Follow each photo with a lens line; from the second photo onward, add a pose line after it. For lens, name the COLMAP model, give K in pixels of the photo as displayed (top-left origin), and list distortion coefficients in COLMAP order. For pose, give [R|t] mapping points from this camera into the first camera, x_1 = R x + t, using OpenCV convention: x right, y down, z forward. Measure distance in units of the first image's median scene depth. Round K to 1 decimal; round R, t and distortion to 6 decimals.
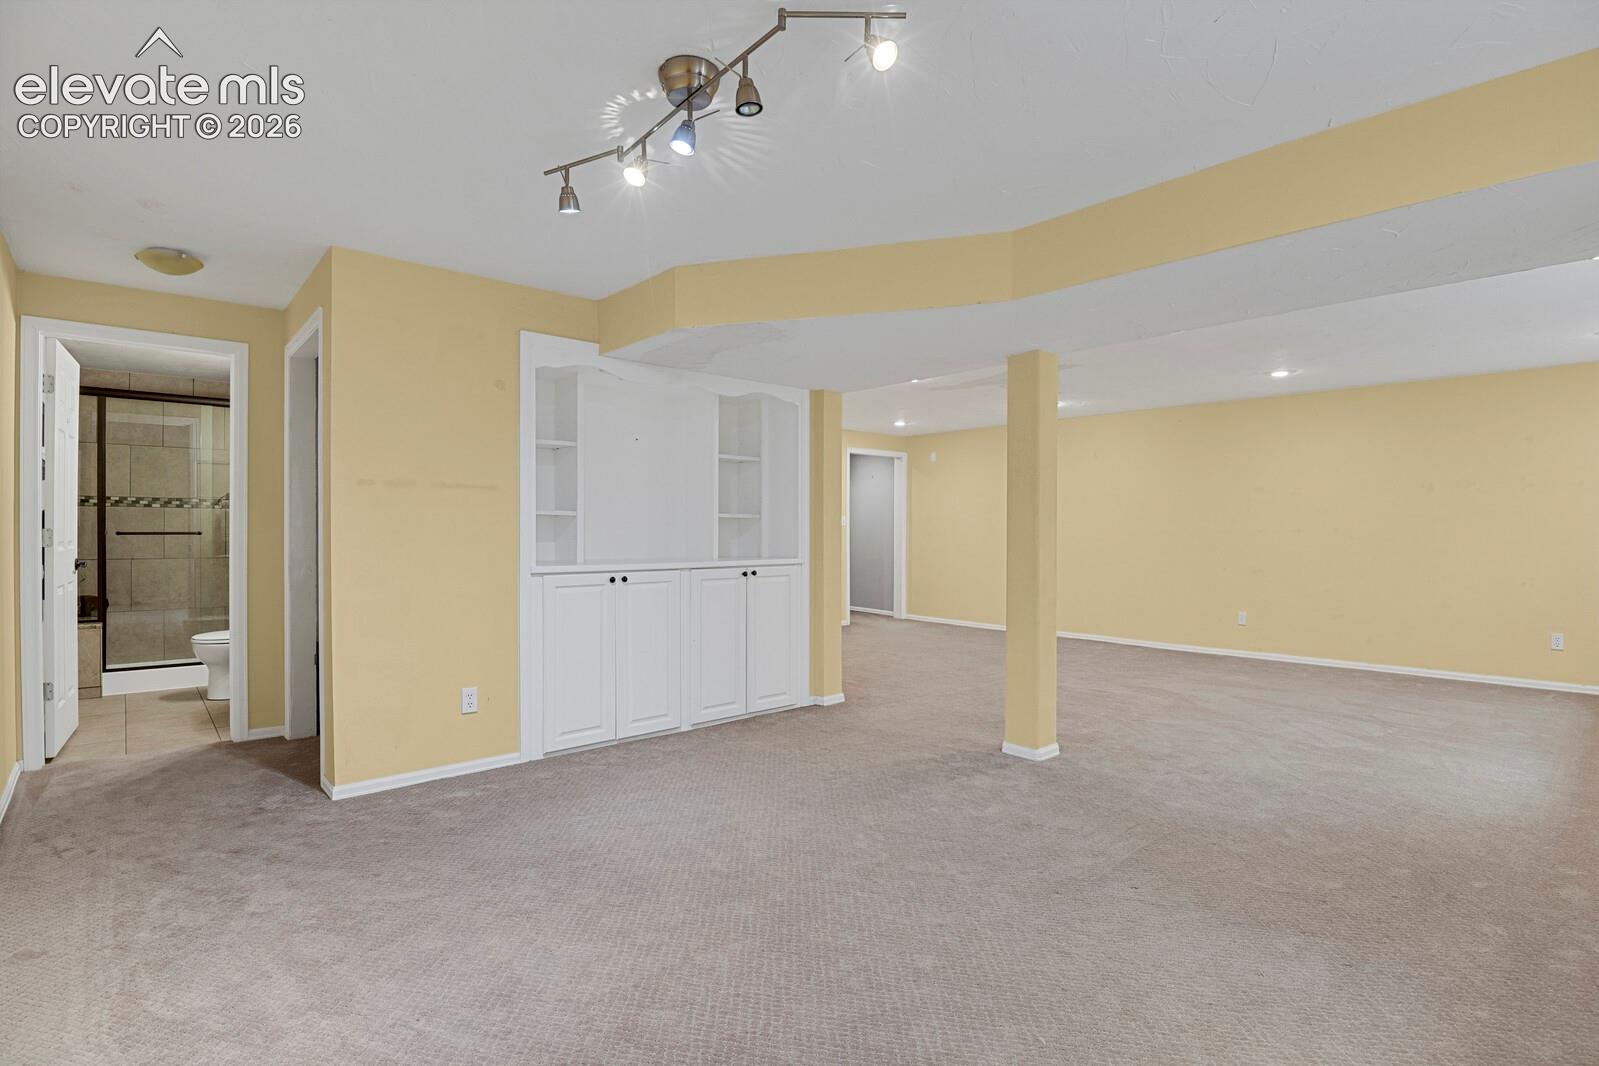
lens RADIAL K [[785.8, 0, 798.5], [0, 785.8, 536.1], [0, 0, 1]] dist [-0.024454, -0.004062]
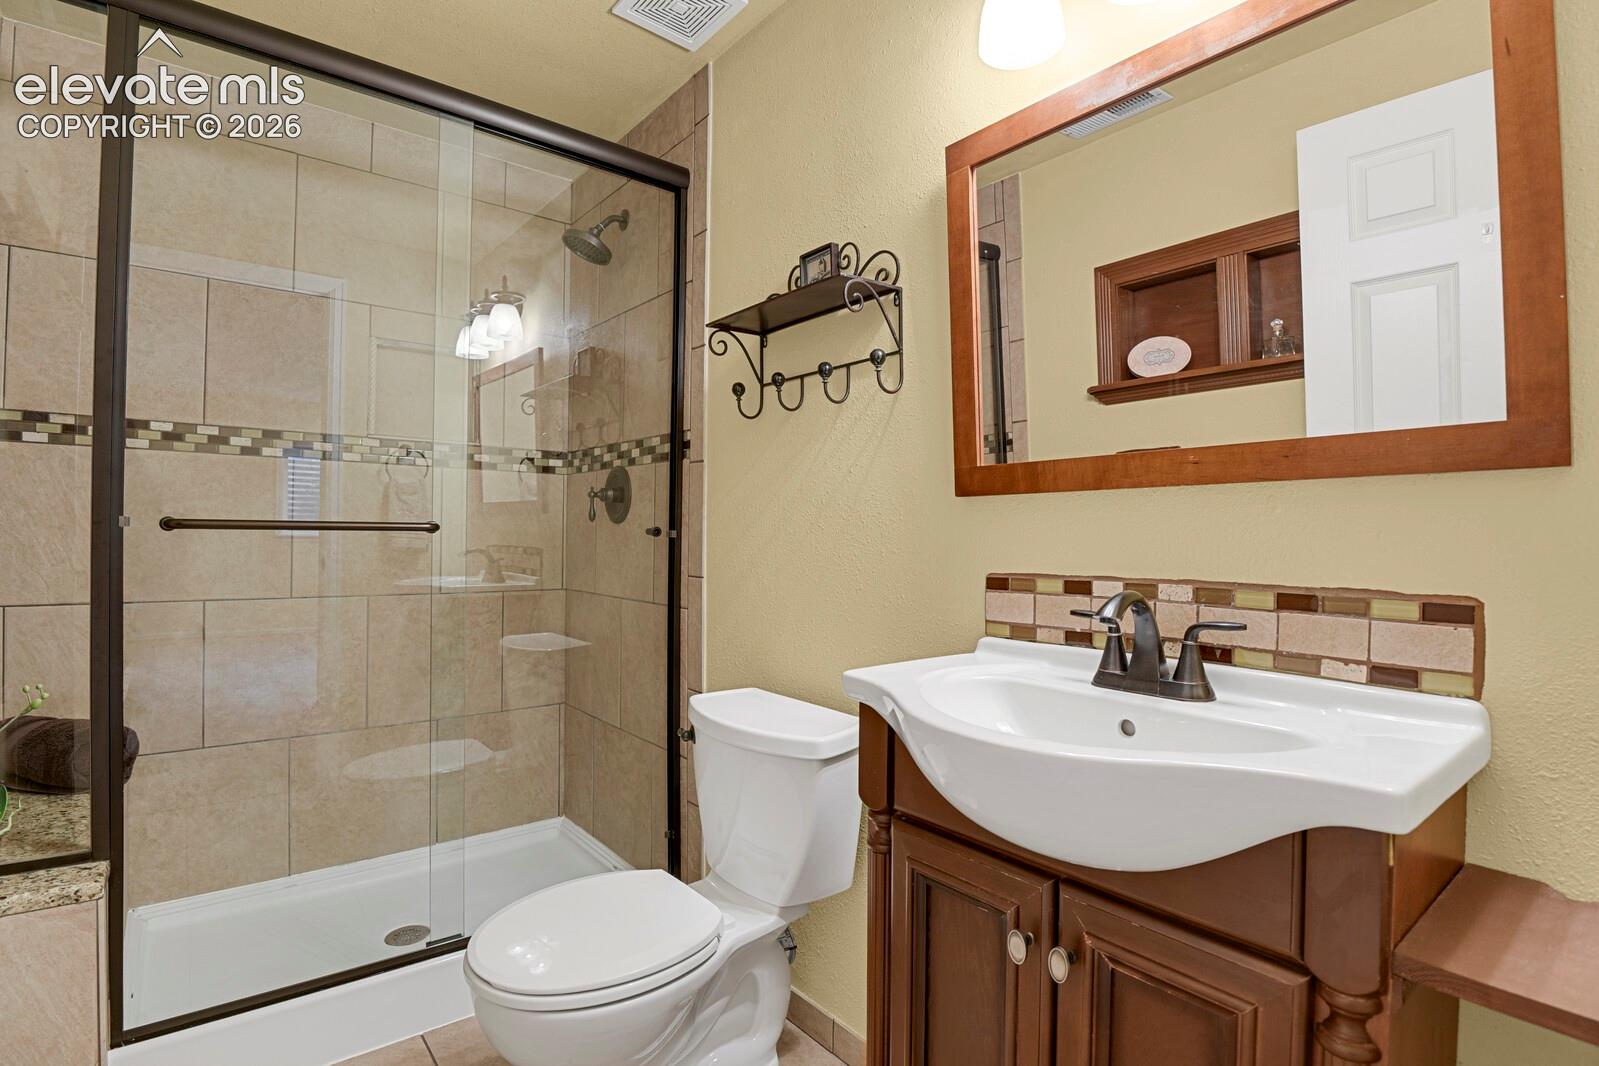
lens RADIAL K [[785.8, 0, 801.2], [0, 785.8, 527.3], [0, 0, 1]] dist [-0.024454, -0.004062]
pose [[0.999122, 0.004161, -0.041694, -0.580335], [-0.004663, 0.999918, -0.011942, -0.000579], [0.041641, 0.012126, 0.999059, 0.658317]]
